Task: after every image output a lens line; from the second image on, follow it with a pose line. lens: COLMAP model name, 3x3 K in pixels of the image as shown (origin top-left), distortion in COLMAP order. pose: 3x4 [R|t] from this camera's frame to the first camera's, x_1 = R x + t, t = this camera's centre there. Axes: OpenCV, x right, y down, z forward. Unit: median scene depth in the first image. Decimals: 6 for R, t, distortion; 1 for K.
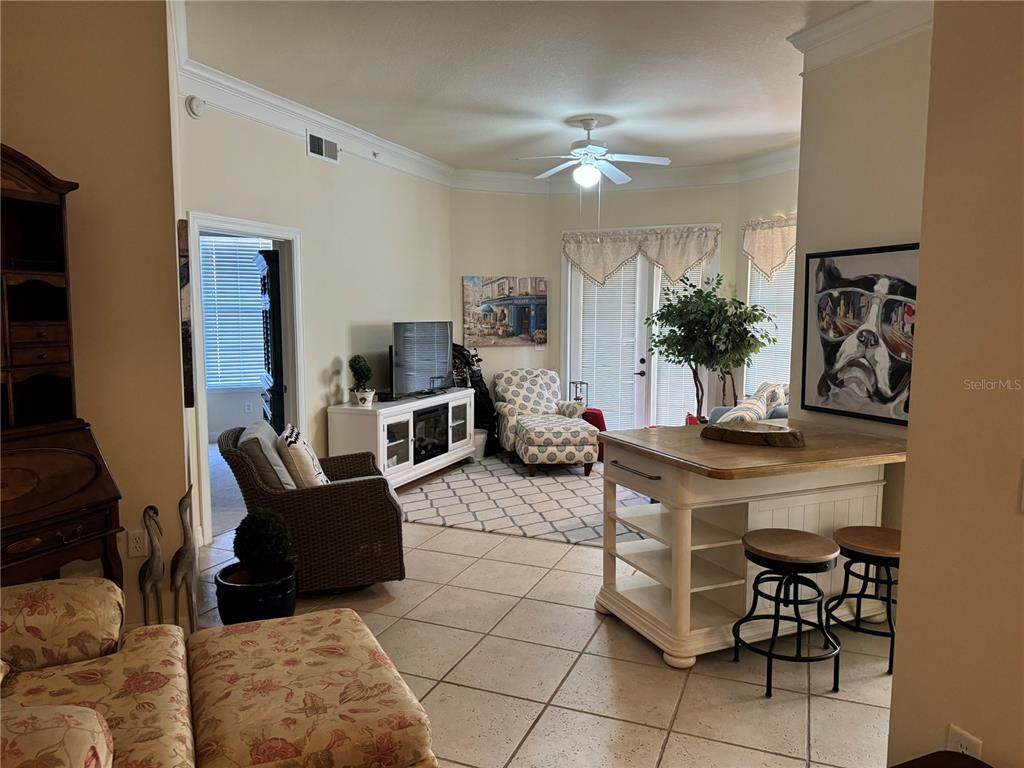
lens RADIAL K [[730.2, 0, 514.4], [0, 730.2, 388.1], [0, 0, 1]] dist [0.055080, -0.067117]
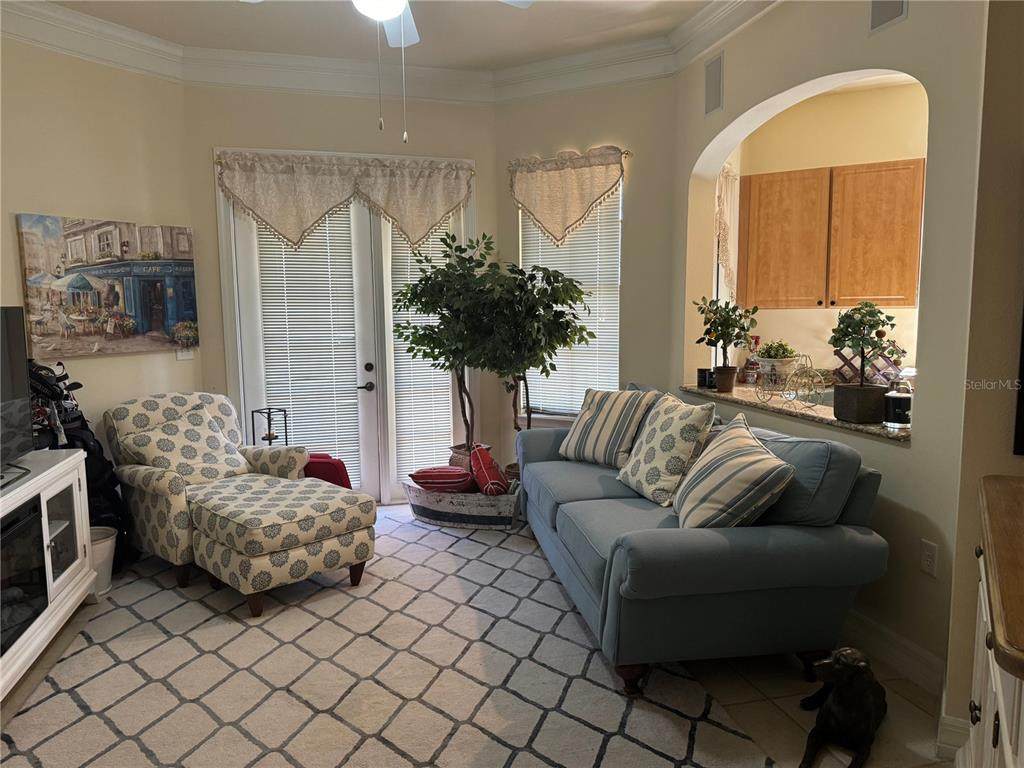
lens RADIAL K [[730.2, 0, 518.8], [0, 730.2, 383.7], [0, 0, 1]] dist [0.055080, -0.067117]
pose [[0.800419, -0.074813, 0.594754, -0.105587], [0.069225, 0.997079, 0.032258, -0.035694], [-0.595430, 0.015352, 0.803261, 0.425194]]
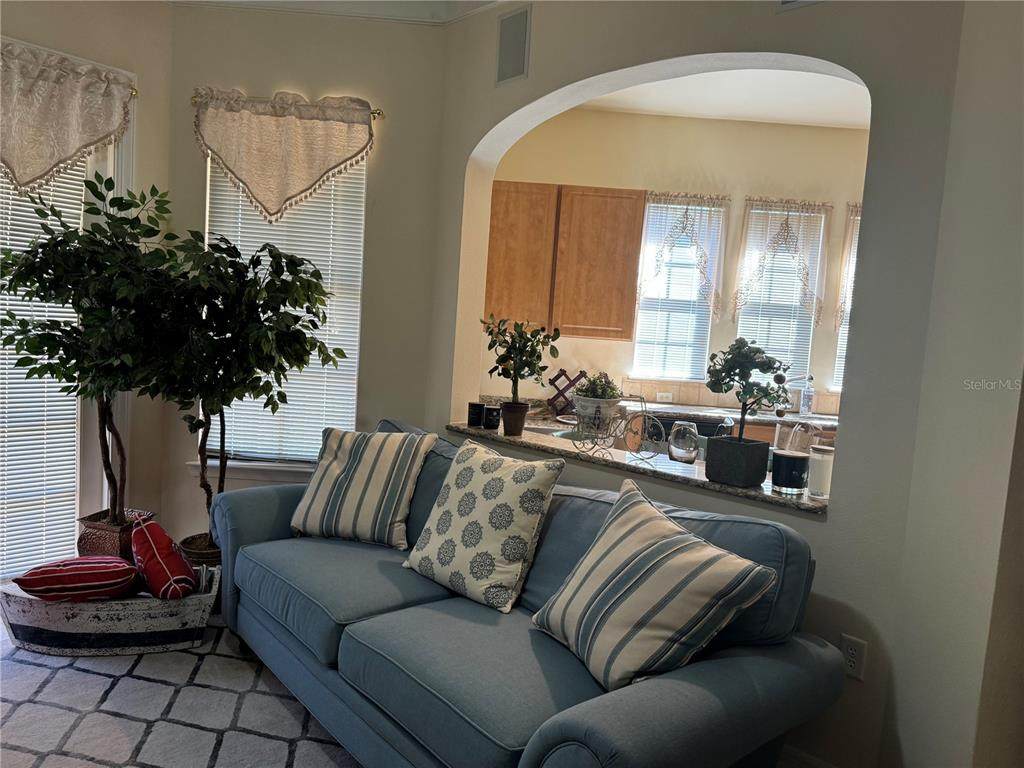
lens RADIAL K [[730.2, 0, 536.4], [0, 730.2, 389.1], [0, 0, 1]] dist [0.055080, -0.067117]
pose [[0.372282, -0.051187, 0.926707, -0.053580], [0.020064, 0.998689, 0.047102, -0.048575], [-0.927903, 0.001058, 0.372821, 0.599537]]
